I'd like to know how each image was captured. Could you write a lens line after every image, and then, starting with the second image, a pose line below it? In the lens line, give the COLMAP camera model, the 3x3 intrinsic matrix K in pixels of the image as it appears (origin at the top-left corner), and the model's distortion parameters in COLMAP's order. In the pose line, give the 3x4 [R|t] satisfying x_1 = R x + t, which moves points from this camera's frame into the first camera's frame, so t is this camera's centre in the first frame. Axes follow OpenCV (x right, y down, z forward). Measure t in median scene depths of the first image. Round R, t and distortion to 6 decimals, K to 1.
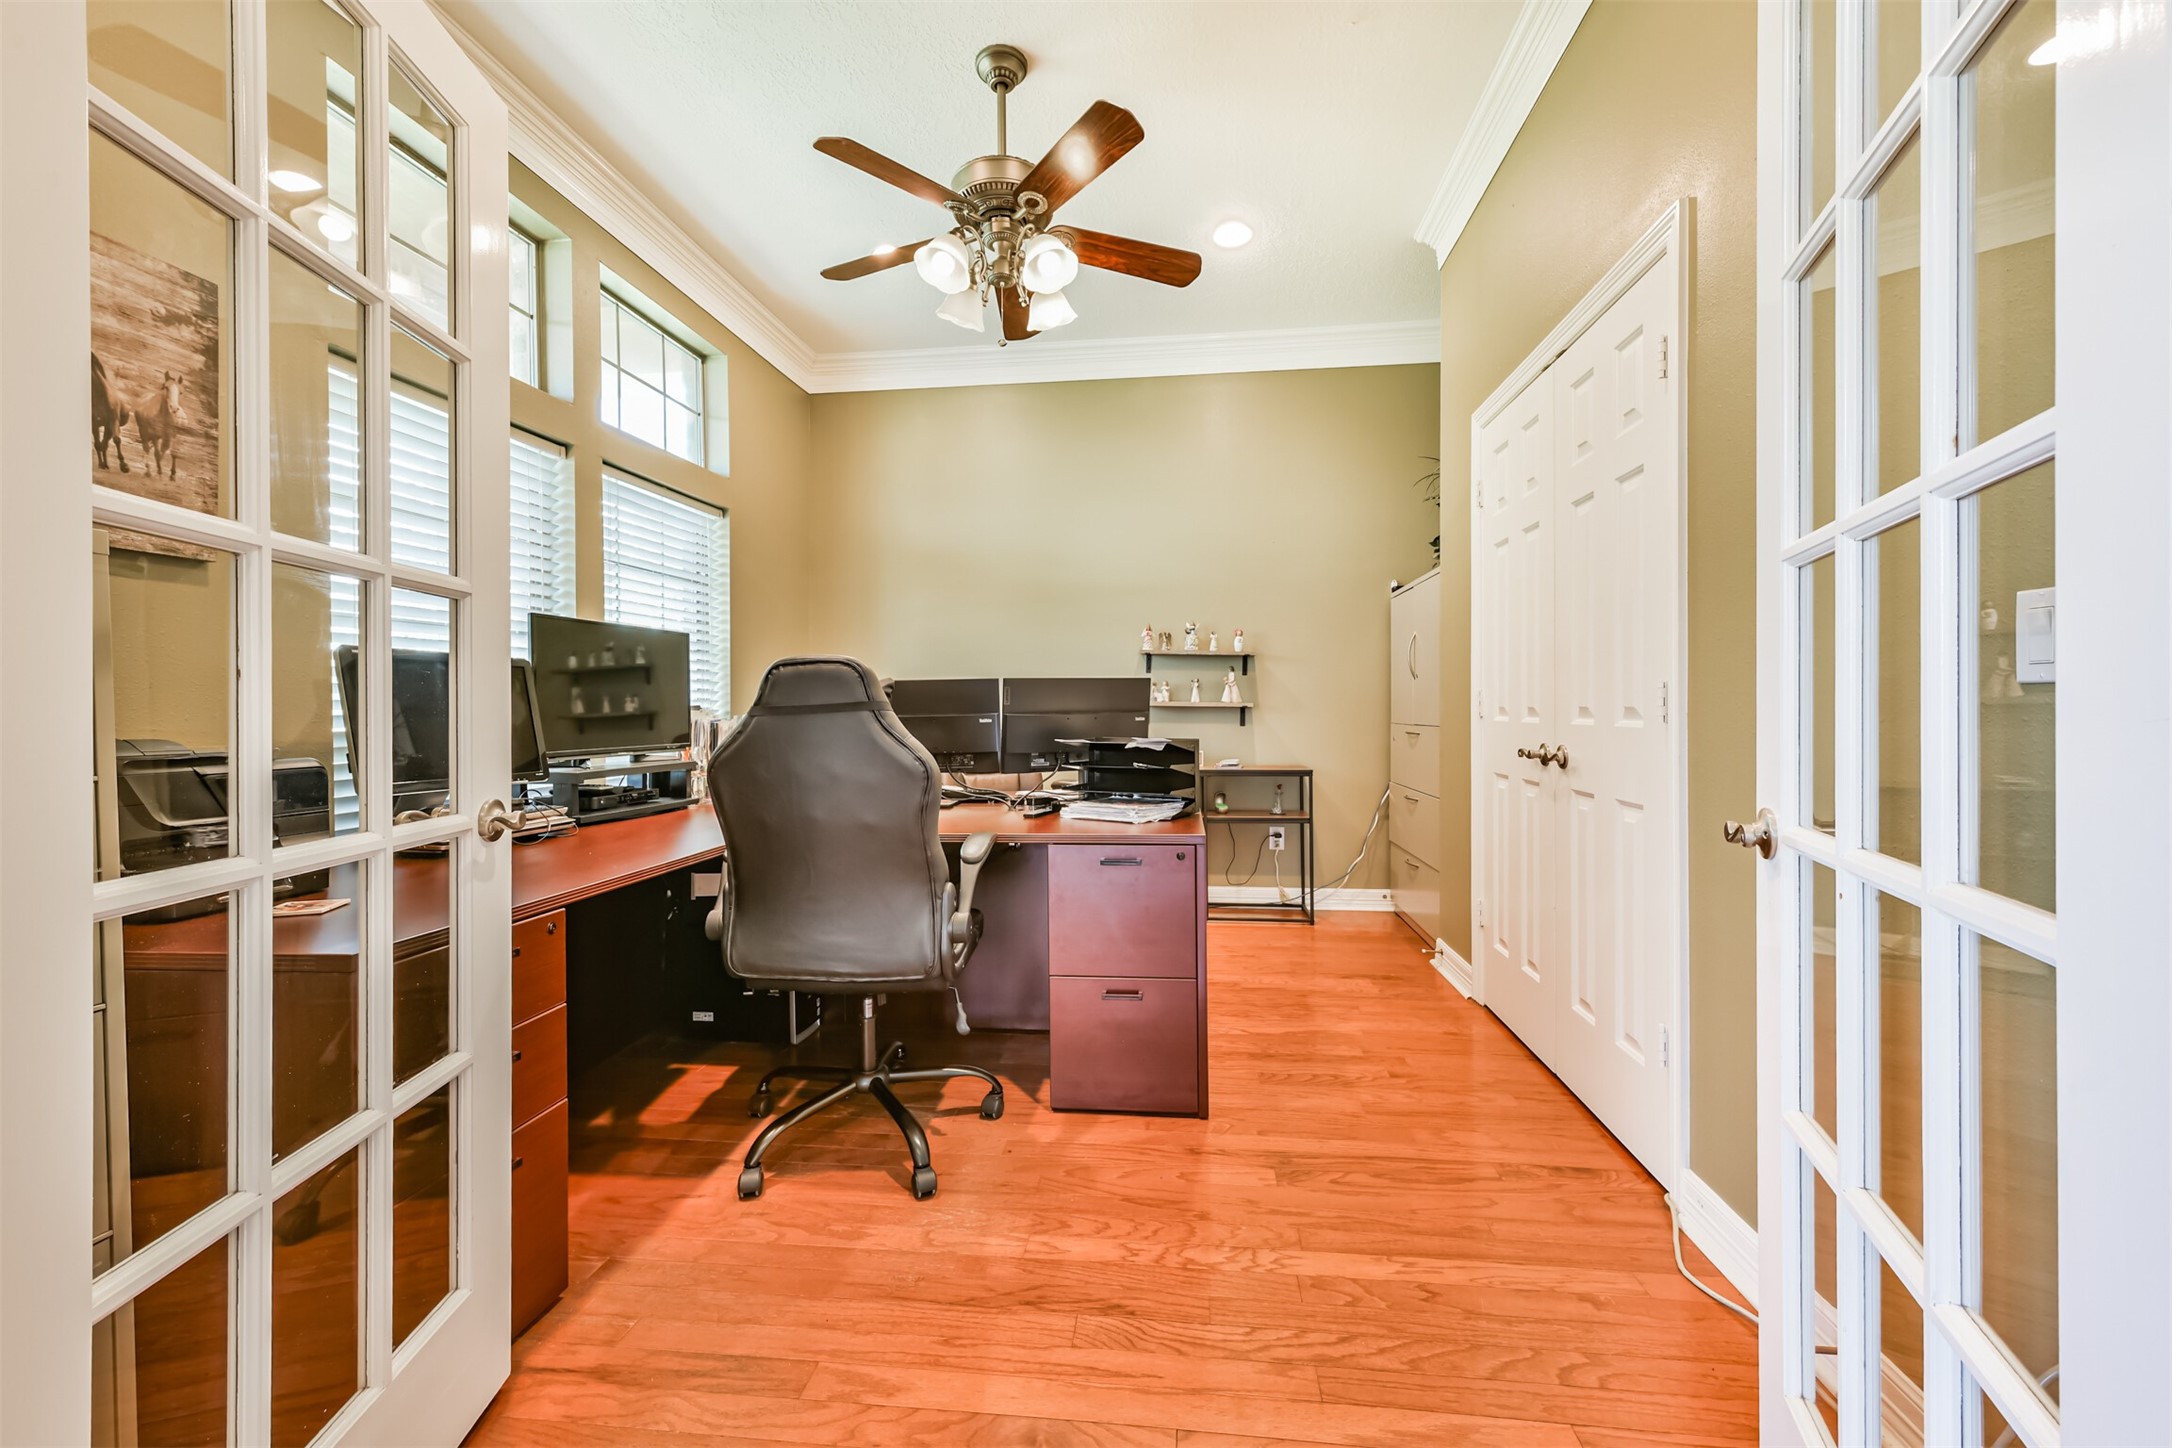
lens RADIAL K [[870.3, 0, 1088.9], [0, 870.3, 715.4], [0, 0, 1]] dist [0.000786, 0.000026]
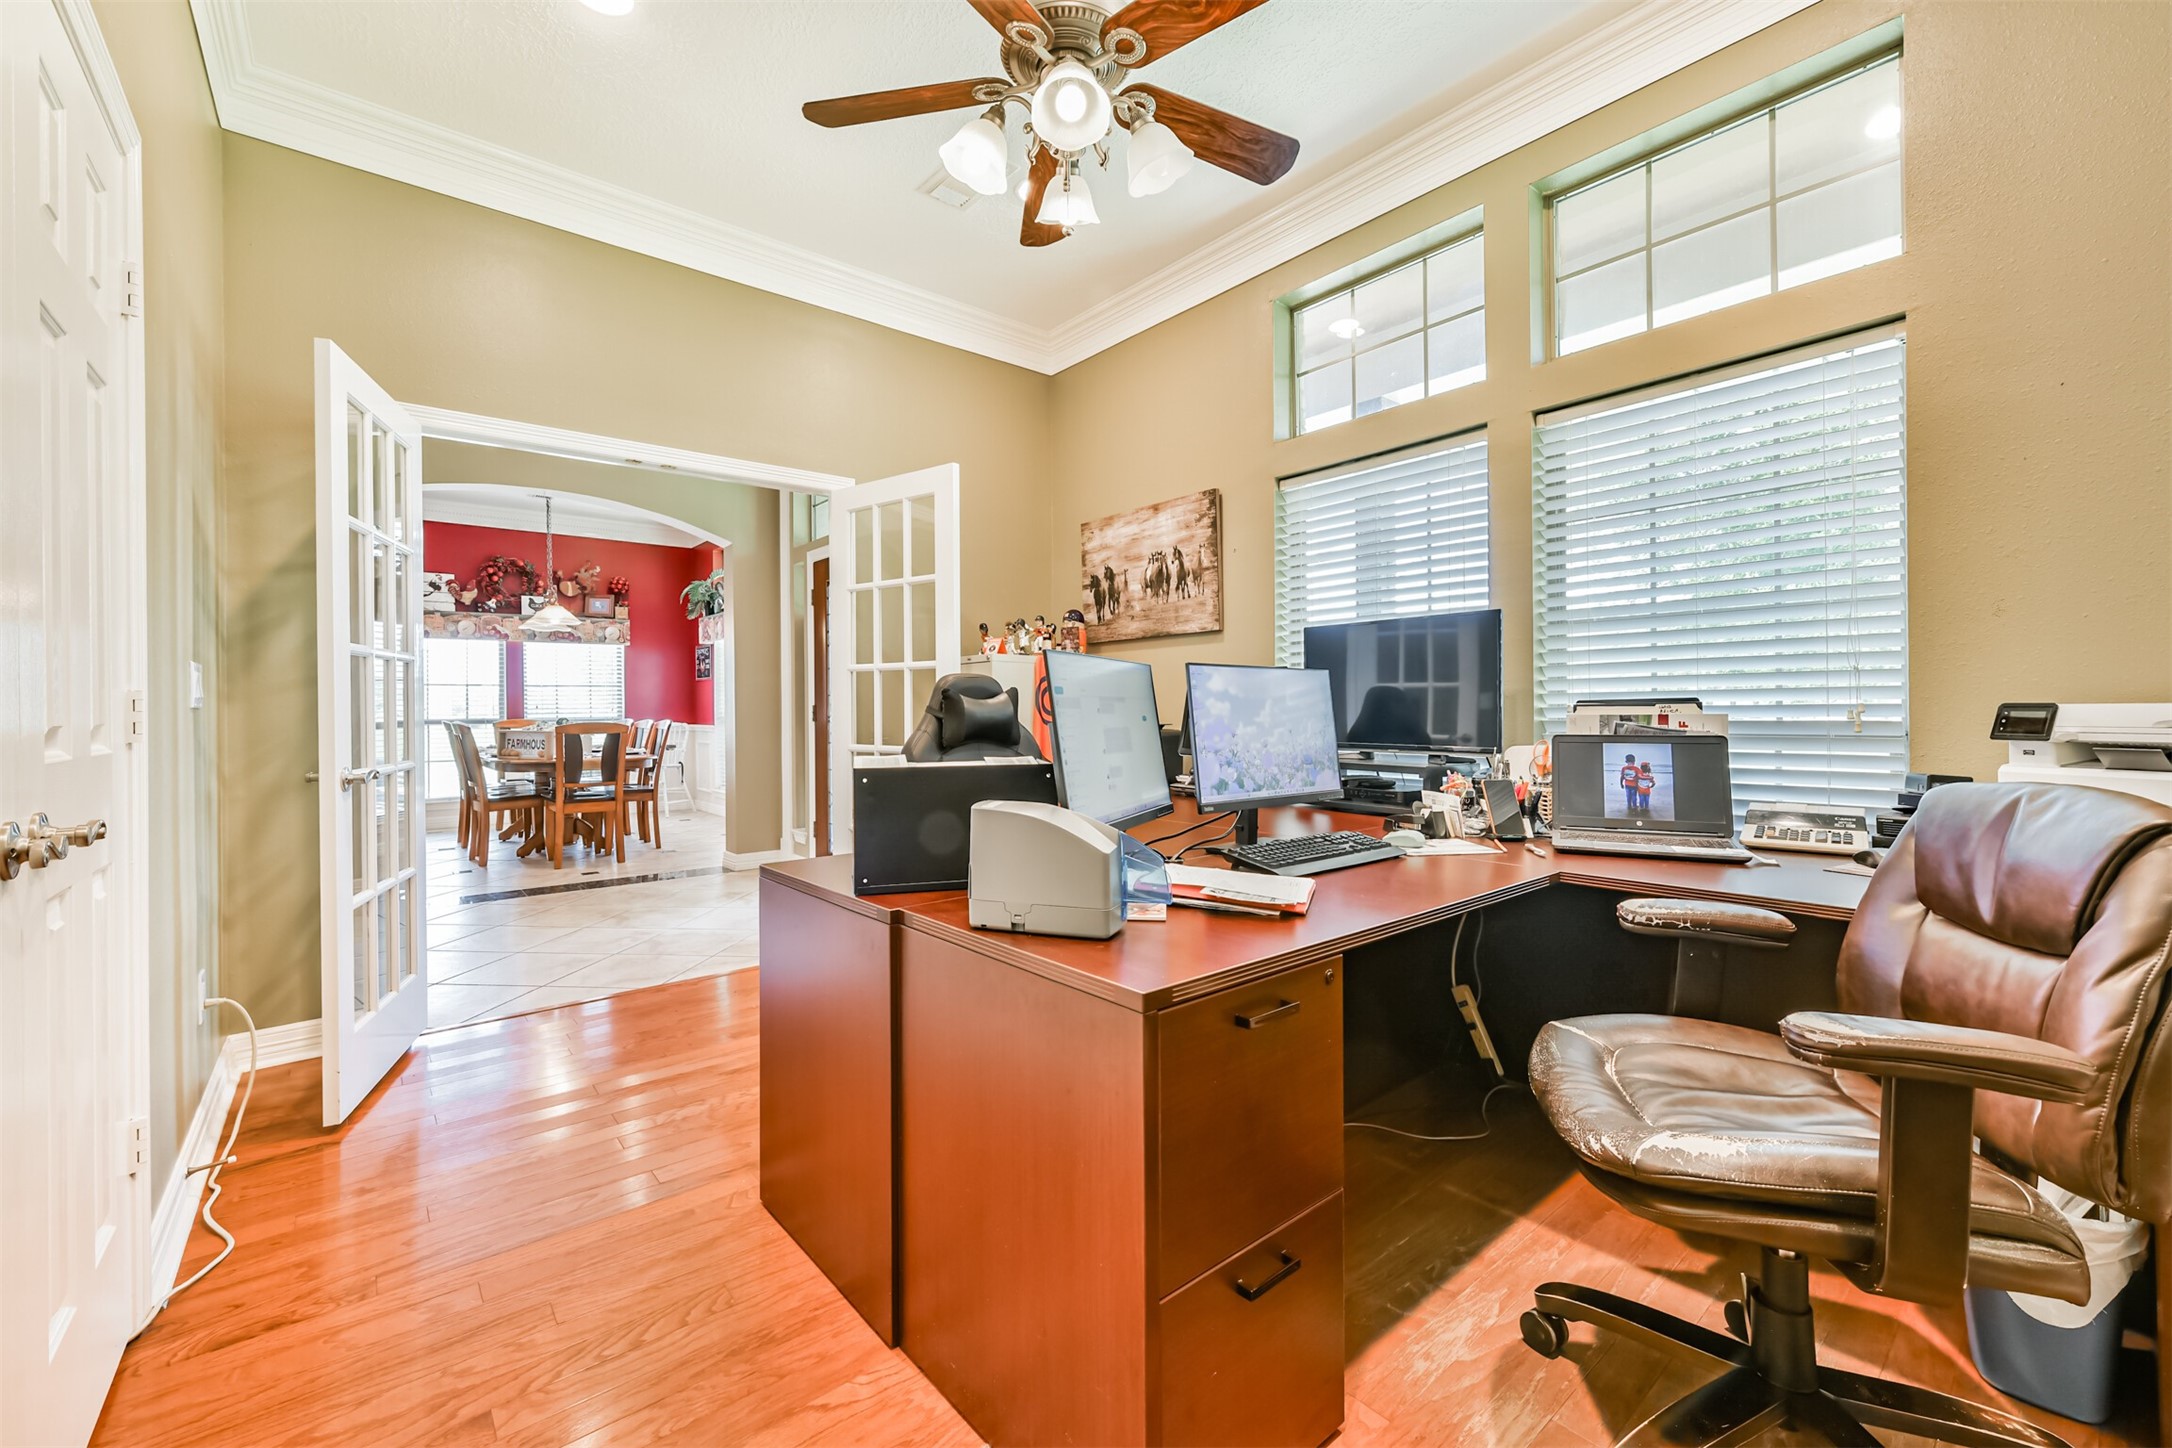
lens RADIAL K [[870.3, 0, 1093.8], [0, 870.3, 713.7], [0, 0, 1]] dist [0.000786, 0.000026]
pose [[-0.684766, 0.019336, -0.728507, 0.601436], [0.010117, 0.999804, 0.017027, -0.023147], [0.728693, 0.004289, -0.684827, 2.079835]]
